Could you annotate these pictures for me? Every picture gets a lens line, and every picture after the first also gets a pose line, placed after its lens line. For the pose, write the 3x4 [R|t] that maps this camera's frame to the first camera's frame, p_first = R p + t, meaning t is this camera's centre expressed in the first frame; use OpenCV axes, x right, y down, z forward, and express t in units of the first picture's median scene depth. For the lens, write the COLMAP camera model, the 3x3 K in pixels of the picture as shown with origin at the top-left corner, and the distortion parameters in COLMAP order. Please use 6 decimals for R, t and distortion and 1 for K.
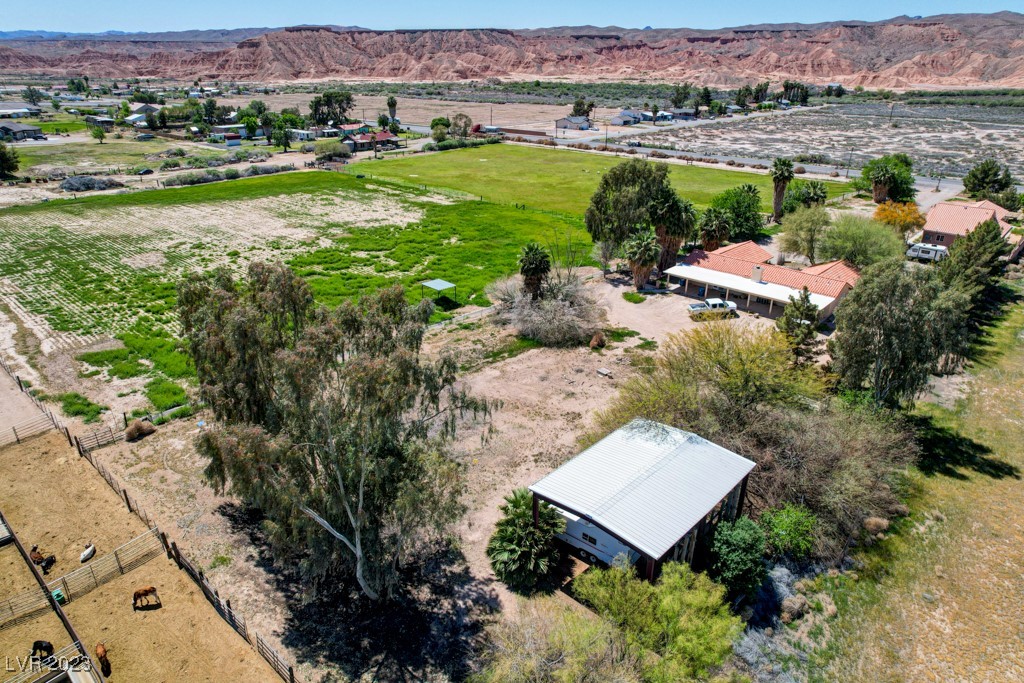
lens RADIAL K [[652.4, 0, 511.1], [0, 652.4, 341.3], [0, 0, 1]] dist [-0.068969, 0.071044]
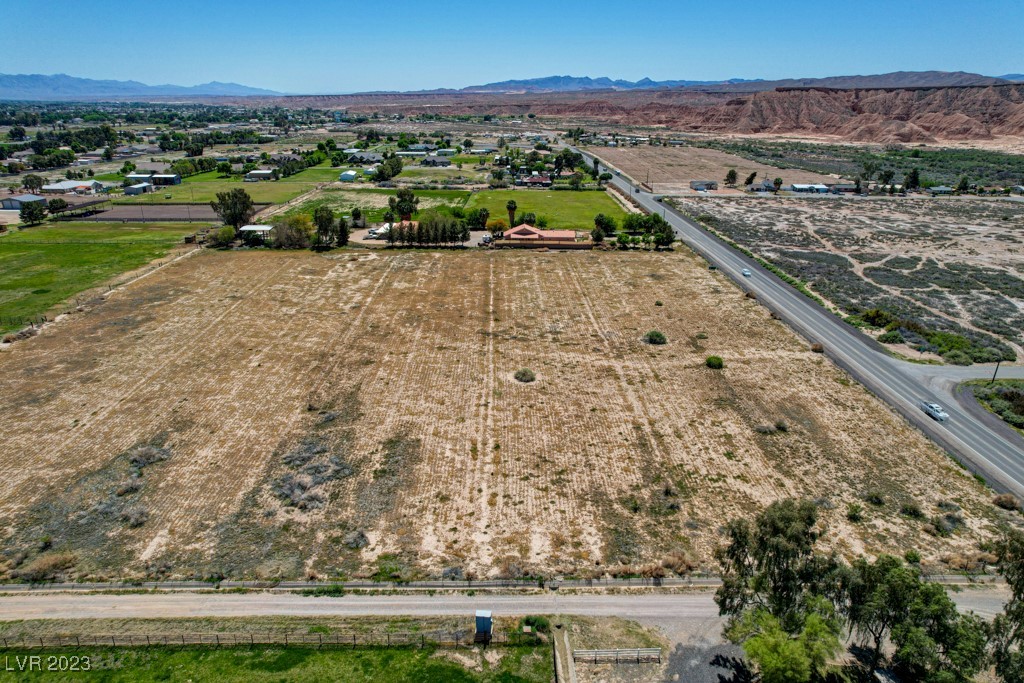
lens RADIAL K [[652.4, 0, 512.0], [0, 652.4, 342.9], [0, 0, 1]] dist [-0.068969, 0.071044]
pose [[0.676533, 0.262563, -0.688015, 1.710054], [-0.301073, 0.951247, 0.066971, 0.030126], [0.672056, 0.161835, 0.722600, -0.447049]]
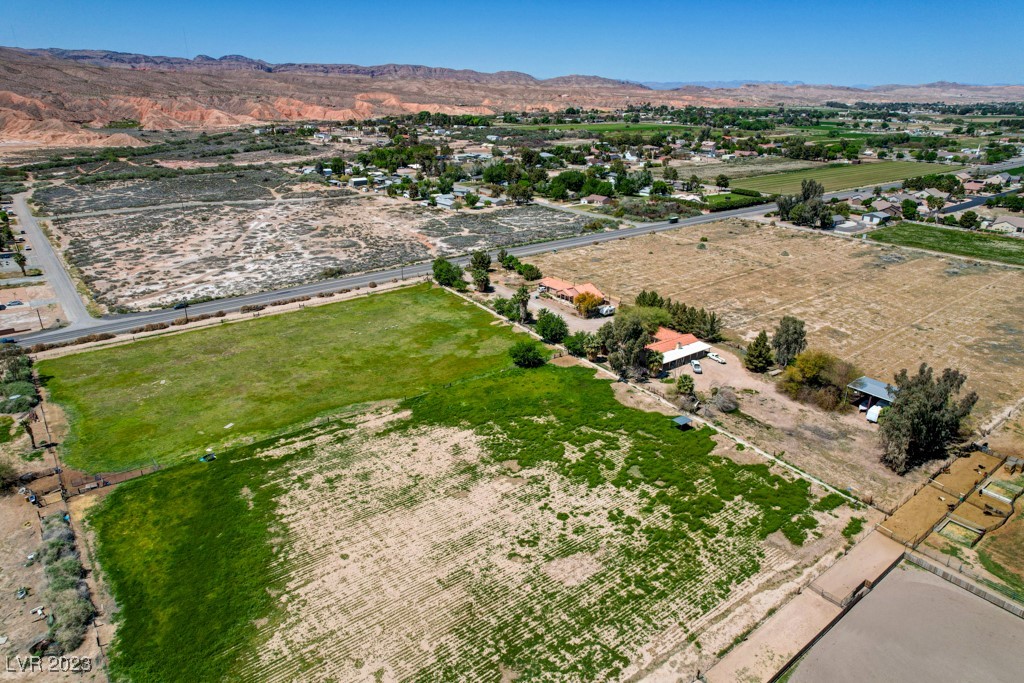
lens RADIAL K [[652.4, 0, 510.9], [0, 652.4, 344.7], [0, 0, 1]] dist [-0.068969, 0.071044]
pose [[0.170935, -0.365497, 0.914983, -0.946846], [0.386654, 0.879040, 0.278906, -0.514492], [-0.906245, 0.306107, 0.291579, 0.475514]]
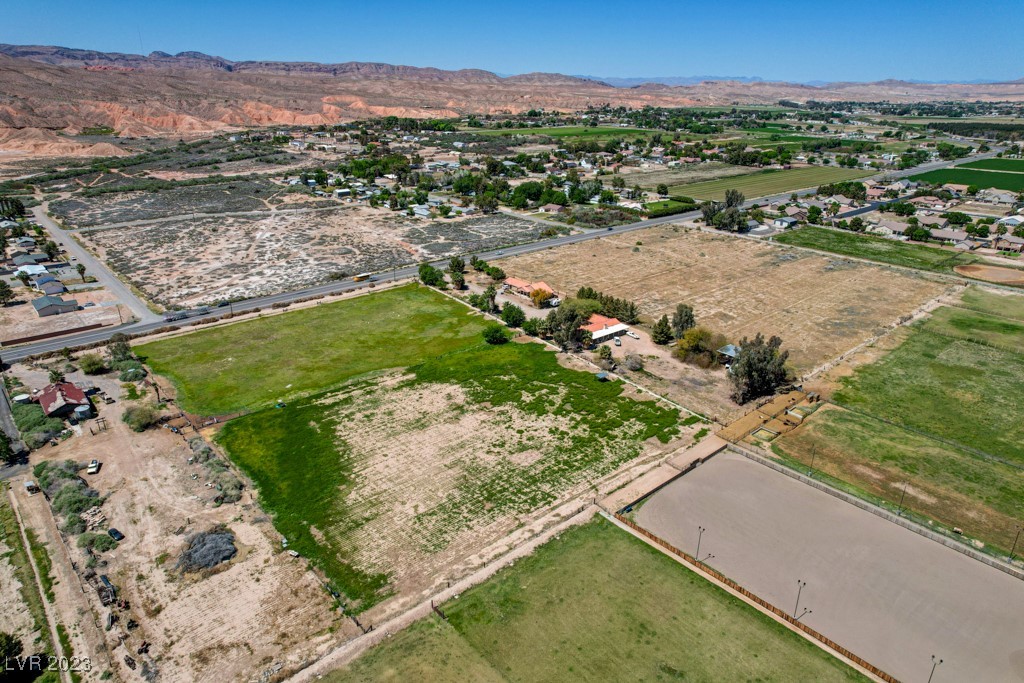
lens RADIAL K [[652.4, 0, 509.8], [0, 652.4, 345.7], [0, 0, 1]] dist [-0.068969, 0.071044]
pose [[0.119660, -0.374863, 0.919325, -1.369694], [0.389296, 0.869539, 0.303892, -0.614992], [-0.913307, 0.321526, 0.249982, 0.367669]]
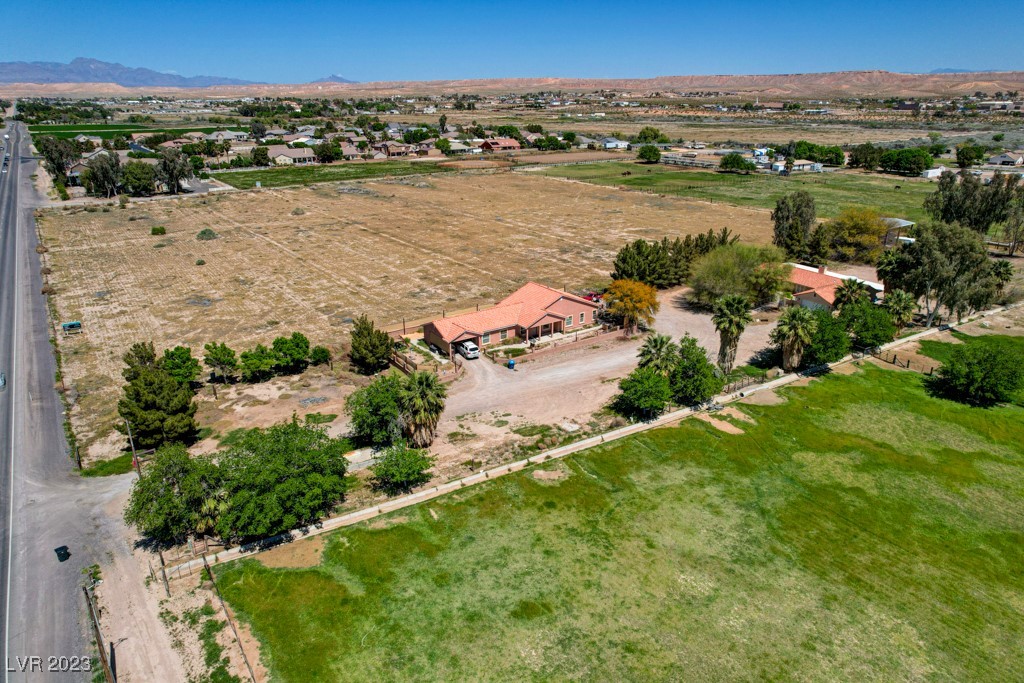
lens RADIAL K [[652.4, 0, 512.1], [0, 652.4, 345.8], [0, 0, 1]] dist [-0.068969, 0.071044]
pose [[-0.975579, -0.079428, 0.204783, 0.407227], [0.088693, 0.710486, 0.698100, -0.571300], [-0.200945, 0.699215, -0.686090, 1.221050]]
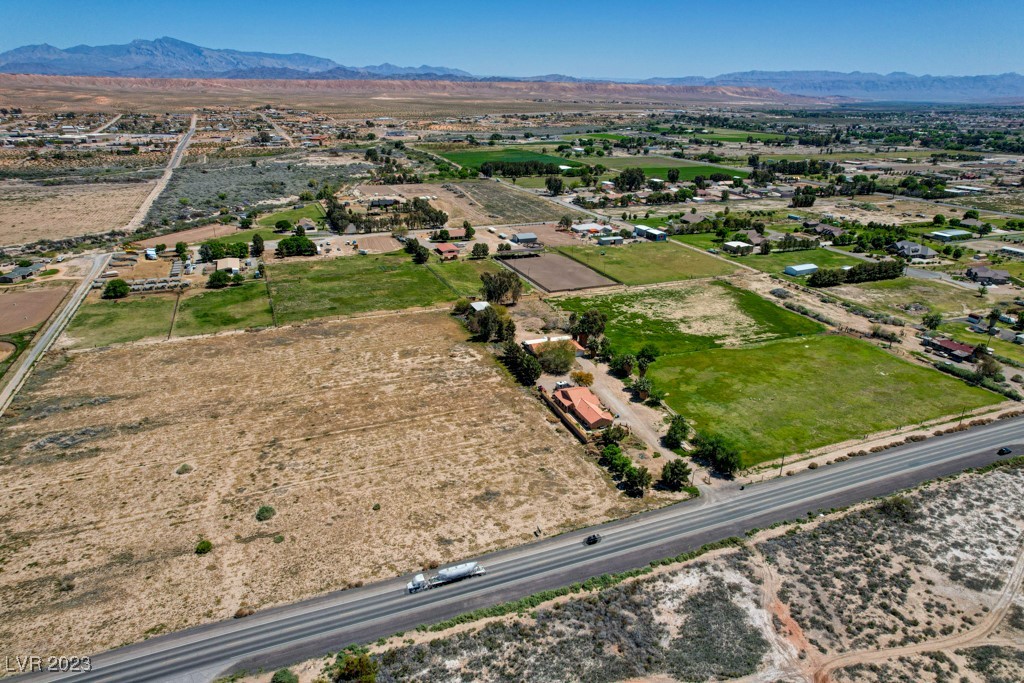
lens RADIAL K [[652.4, 0, 511.9], [0, 652.4, 342.2], [0, 0, 1]] dist [-0.068969, 0.071044]
pose [[-0.440265, 0.321086, -0.838493, 1.831719], [-0.371982, 0.784728, 0.495813, -0.941922], [0.817188, 0.530194, -0.226051, 0.886120]]
